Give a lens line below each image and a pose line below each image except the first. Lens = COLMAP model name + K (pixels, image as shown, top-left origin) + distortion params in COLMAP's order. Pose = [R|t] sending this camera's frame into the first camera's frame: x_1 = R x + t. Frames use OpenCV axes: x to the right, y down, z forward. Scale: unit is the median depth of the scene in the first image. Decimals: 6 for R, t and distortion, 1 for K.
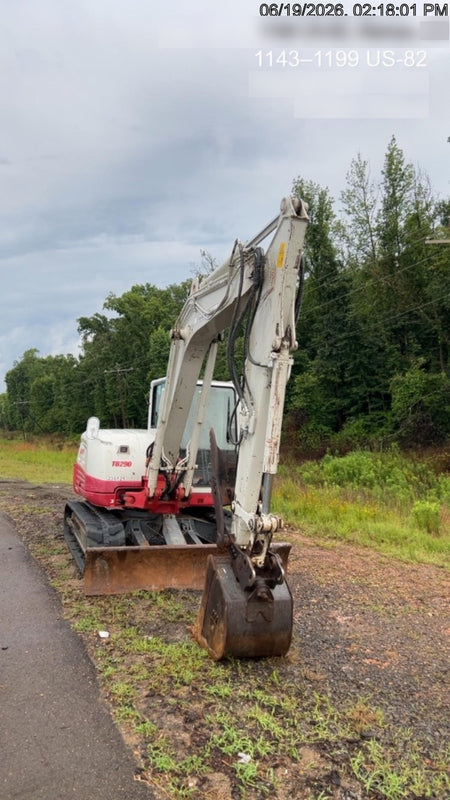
lens RADIAL K [[582.8, 0, 214.5], [0, 582.8, 397.6], [0, 0, 1]] dist [0.068685, -0.097083]
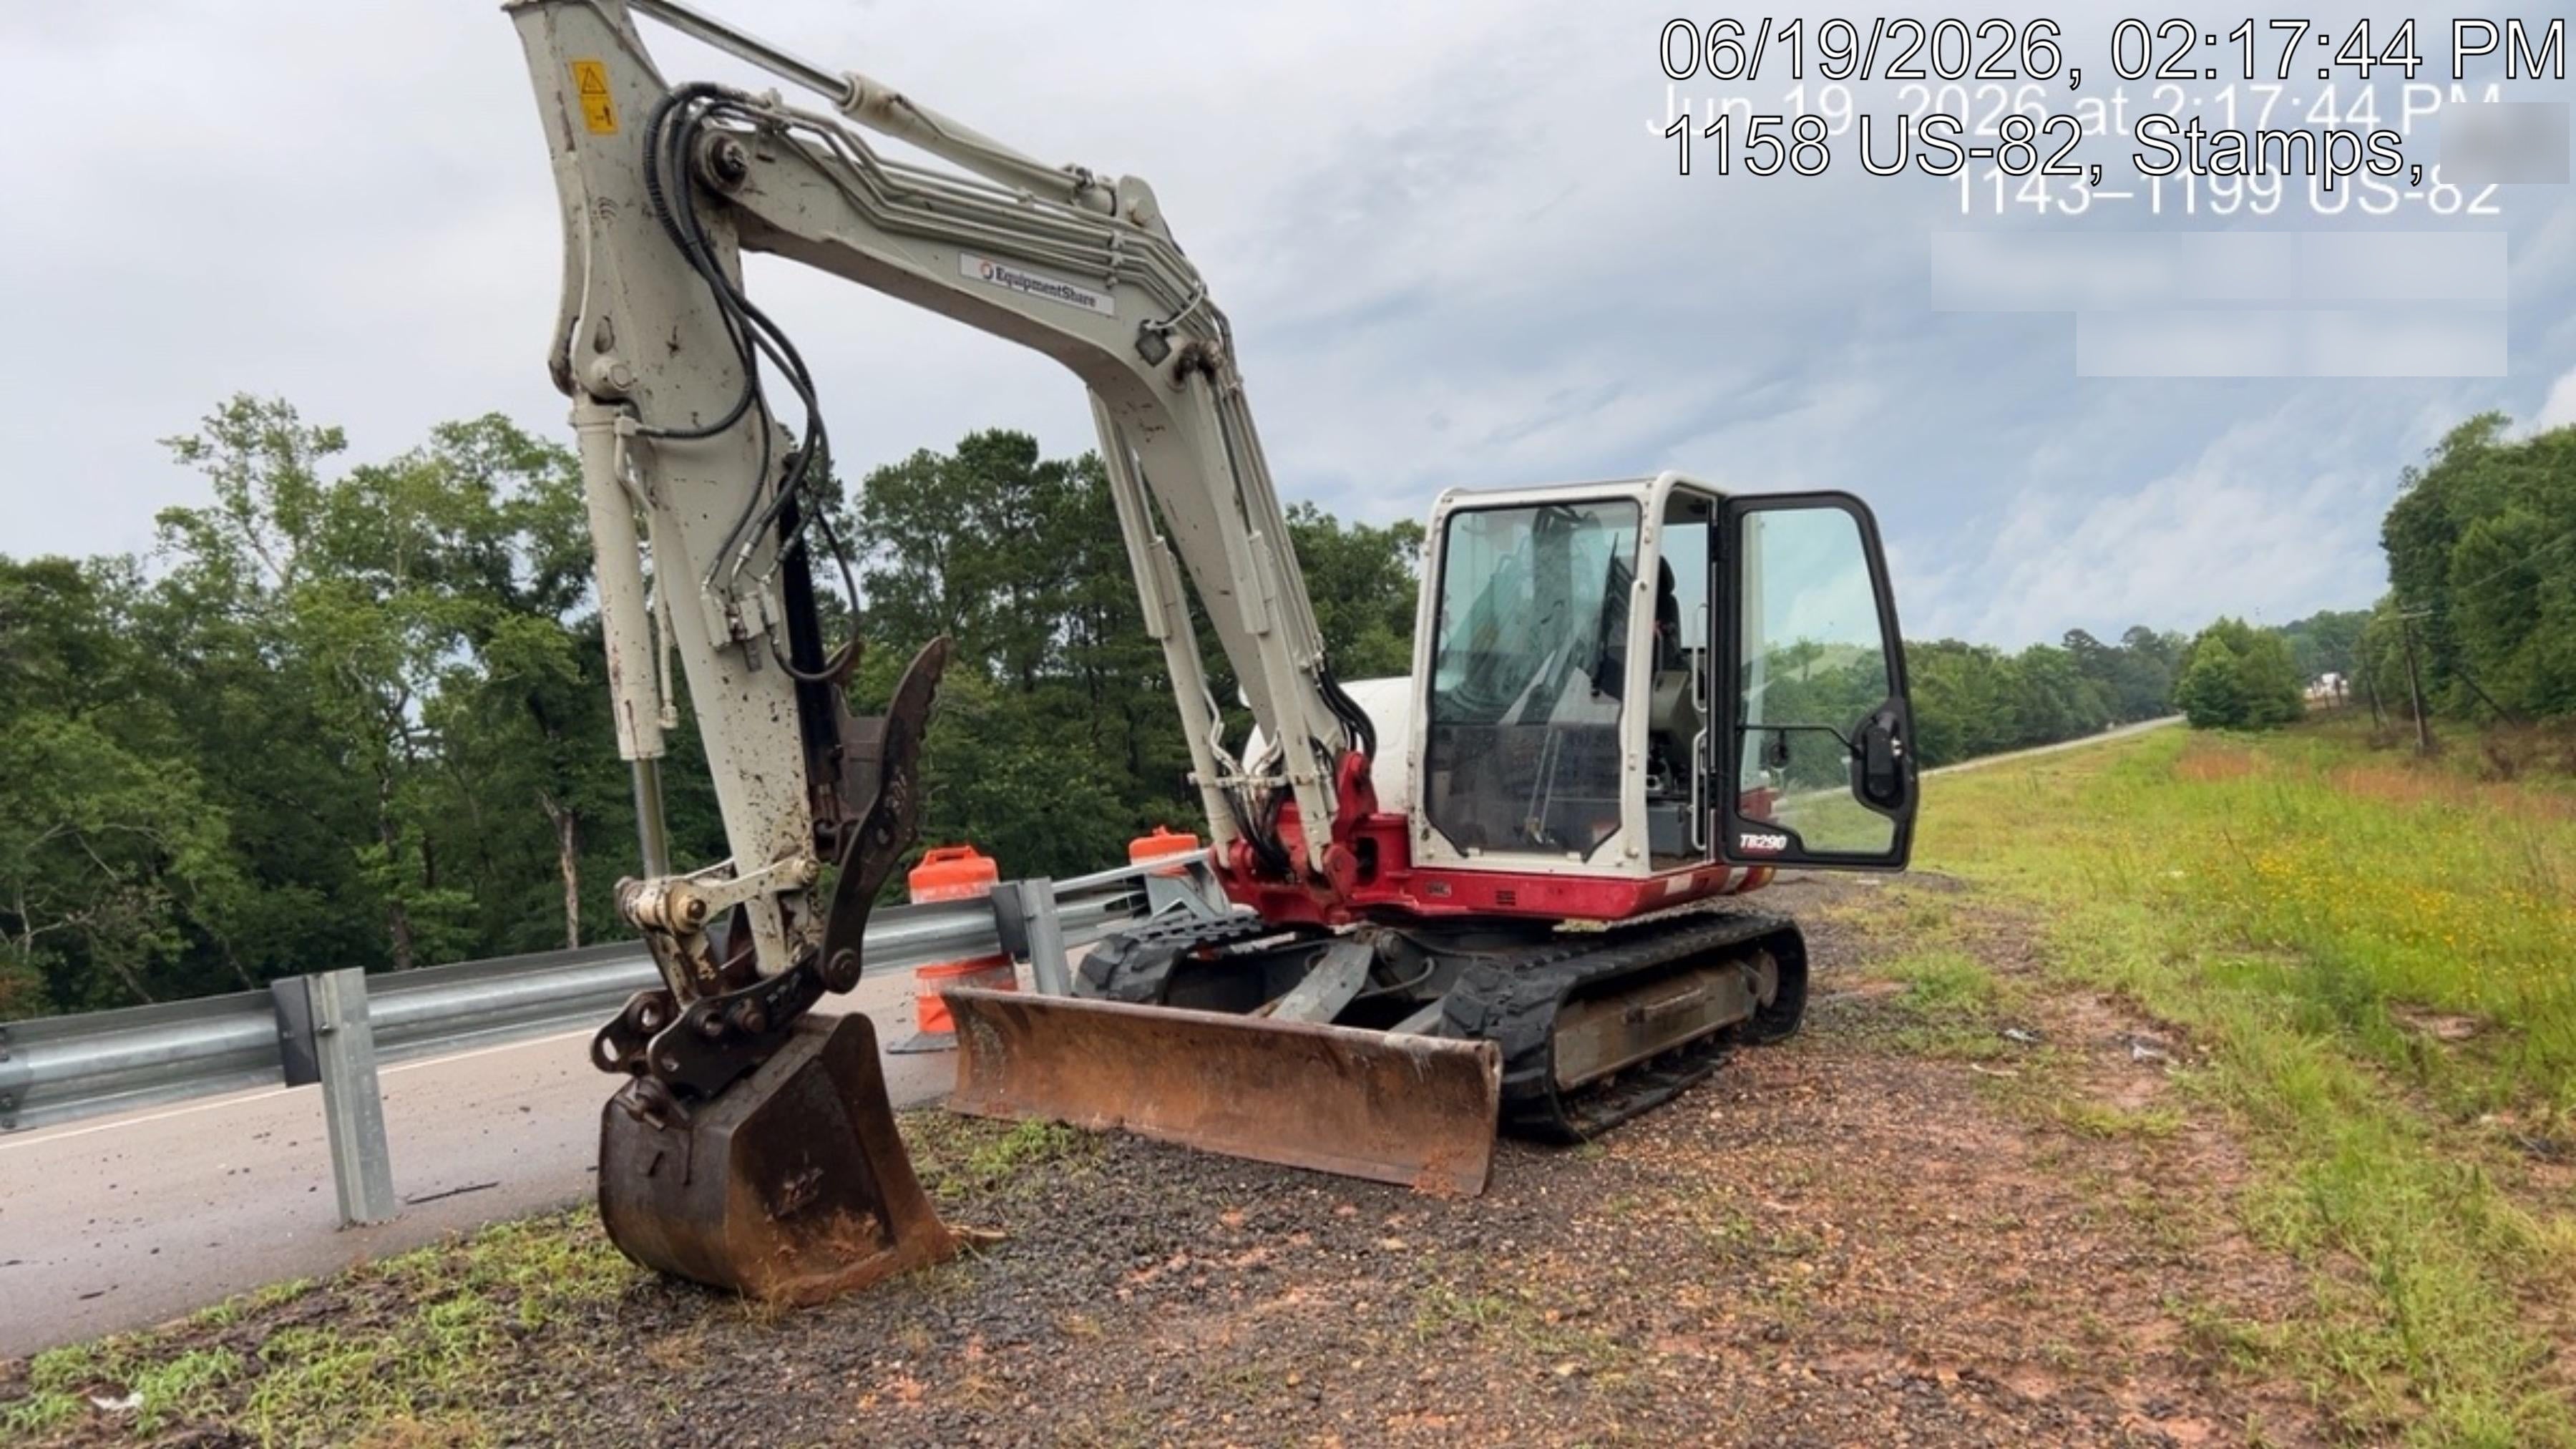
lens RADIAL K [[1876.6, 0, 1313.5], [0, 1876.6, 735.3], [0, 0, 1]] dist [0.068685, -0.097083]
pose [[0.631182, -0.028956, -0.775094, 0.673950], [0.075448, 0.996856, 0.024199, 0.067155], [0.771957, -0.073754, 0.631382, 0.340974]]
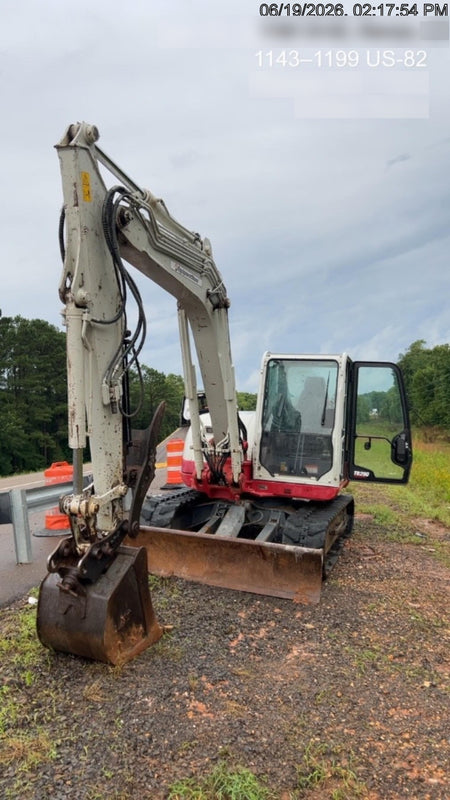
lens RADIAL K [[582.8, 0, 214.5], [0, 582.8, 397.6], [0, 0, 1]] dist [0.068685, -0.097083]
pose [[0.791454, -0.010073, -0.611145, 0.439496], [0.017262, 0.999834, 0.005876, 0.030818], [0.610985, -0.015200, 0.791497, 0.248876]]
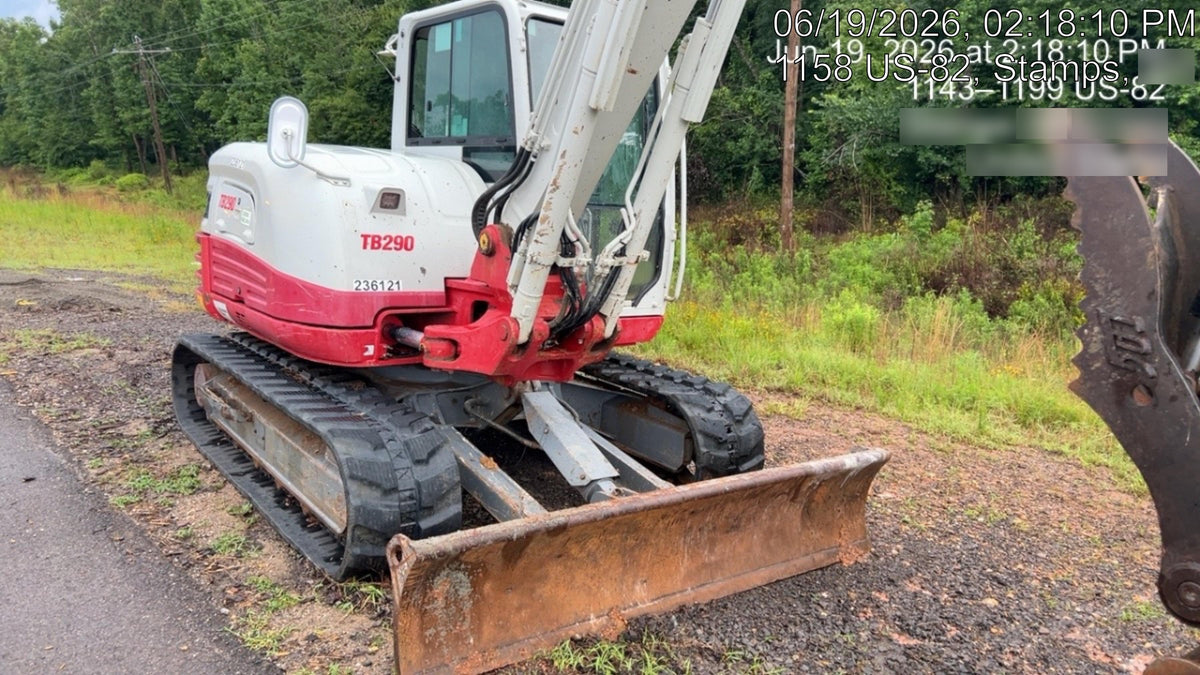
lens RADIAL K [[874.2, 0, 611.9], [0, 874.2, 342.6], [0, 0, 1]] dist [0.068685, -0.097083]
pose [[0.947346, -0.031335, 0.318676, -0.199266], [-0.046131, 0.971463, 0.232661, 0.043440], [-0.316872, -0.235111, 0.918866, 0.462822]]
